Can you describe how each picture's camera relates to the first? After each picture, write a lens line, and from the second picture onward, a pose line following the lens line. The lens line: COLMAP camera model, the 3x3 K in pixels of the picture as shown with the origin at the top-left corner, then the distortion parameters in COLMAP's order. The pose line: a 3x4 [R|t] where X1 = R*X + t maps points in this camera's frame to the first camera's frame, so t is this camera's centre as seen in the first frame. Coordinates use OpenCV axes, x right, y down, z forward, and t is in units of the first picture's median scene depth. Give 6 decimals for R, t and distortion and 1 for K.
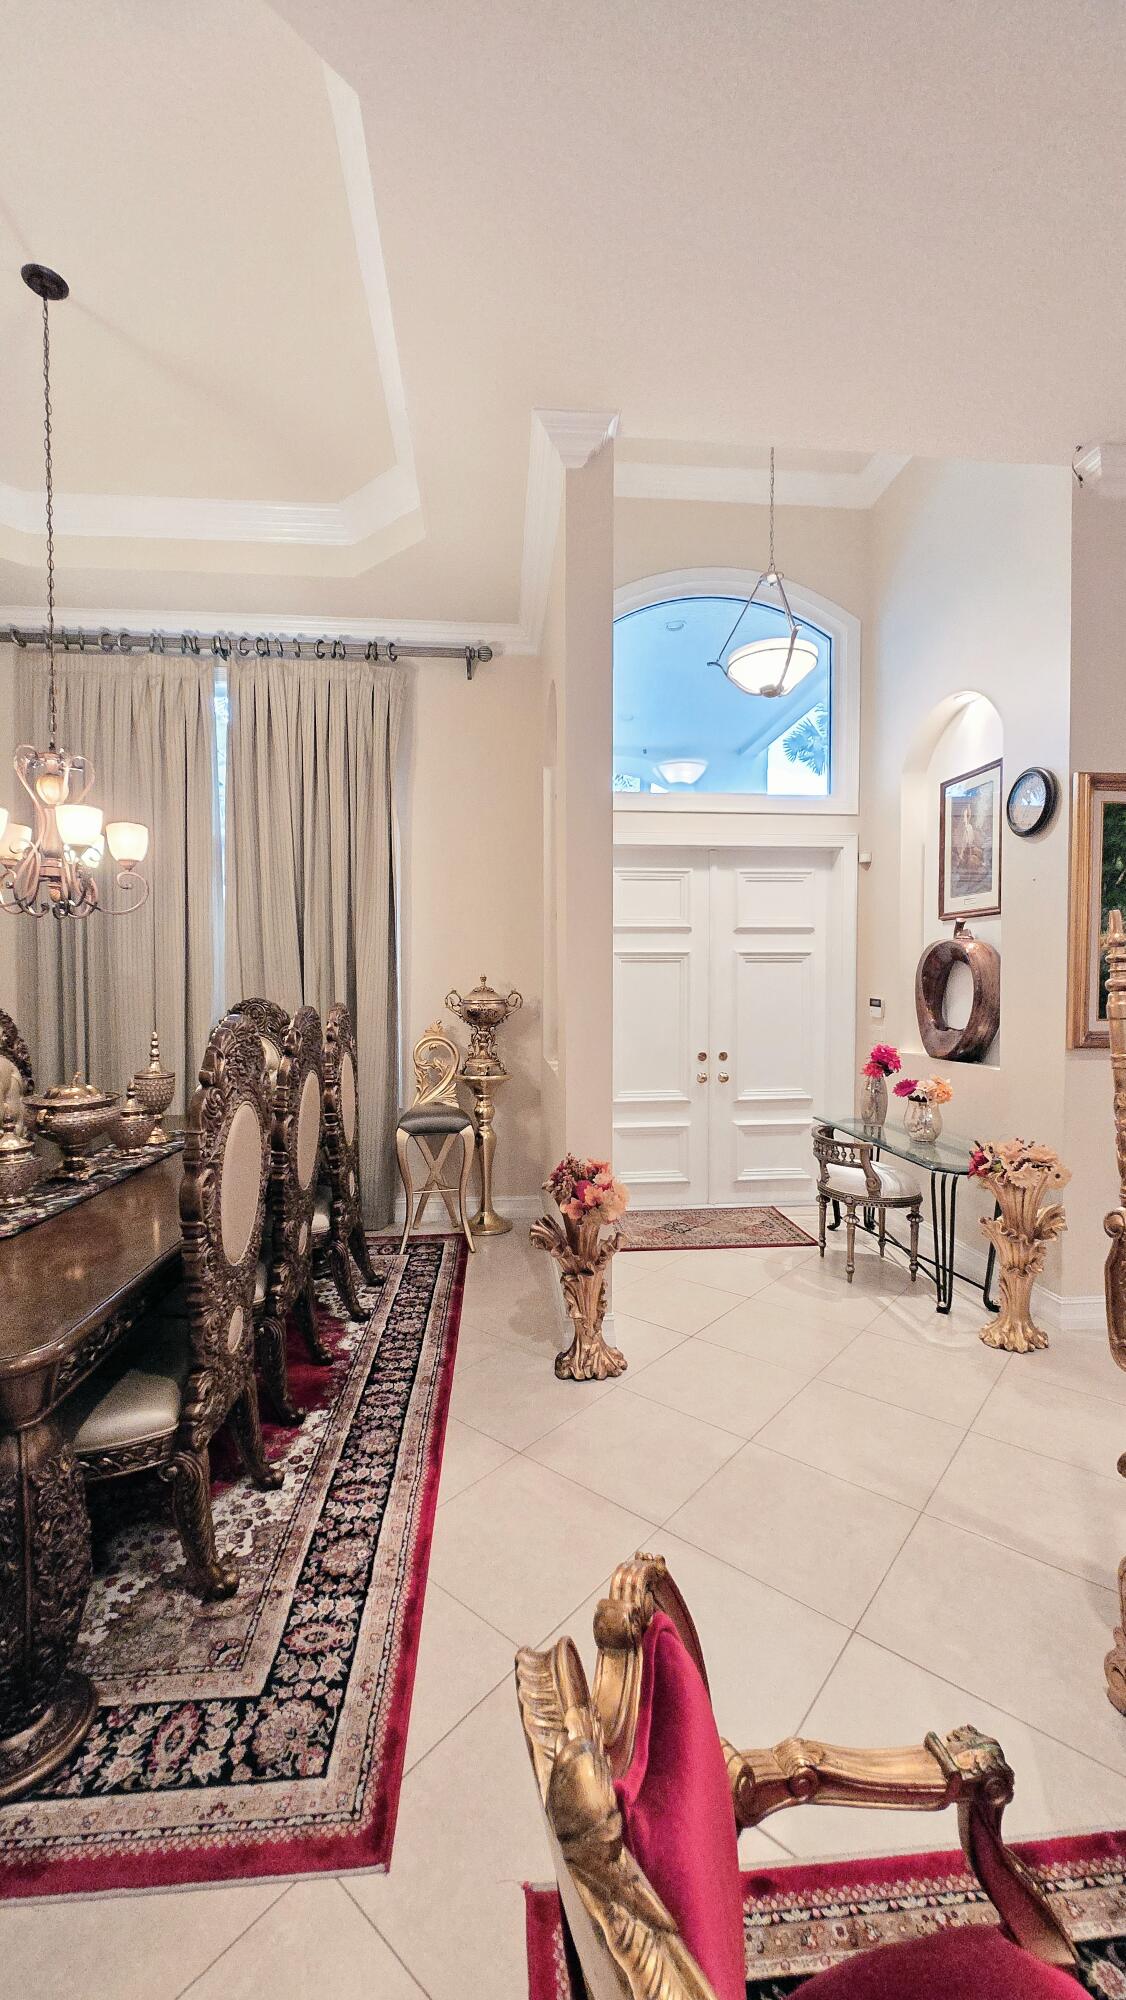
lens RADIAL K [[782.6, 0, 564.7], [0, 782.6, 1002.6], [0, 0, 1]] dist [-0.000181, 0.000258]
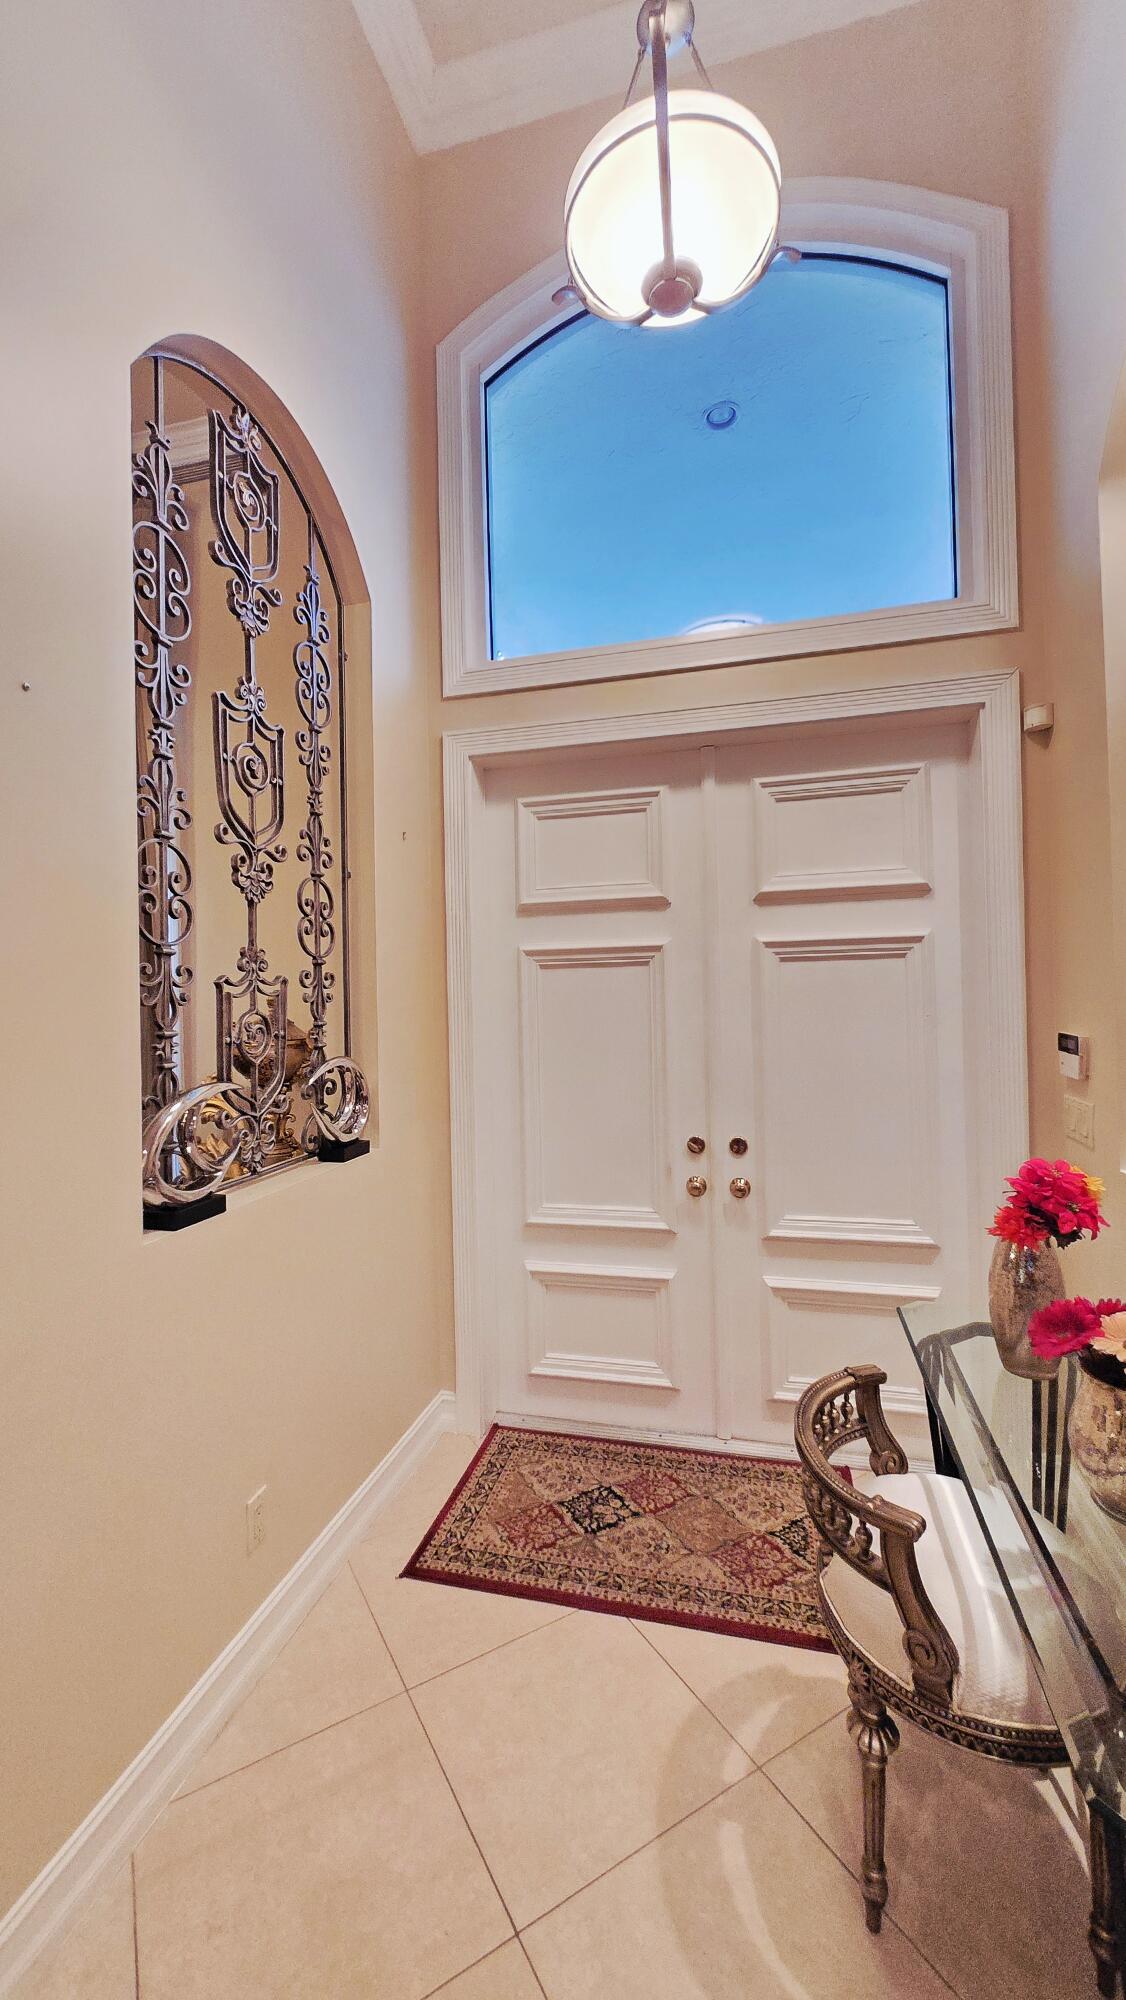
lens RADIAL K [[796.5, 0, 561.5], [0, 796.5, 990.5], [0, 0, 1]] dist [0.001383, -0.000163]
pose [[0.942977, -0.022197, -0.332117, 0.273145], [0.011685, 0.999367, -0.033616, -0.017078], [0.332653, 0.027818, 0.942639, 0.479231]]
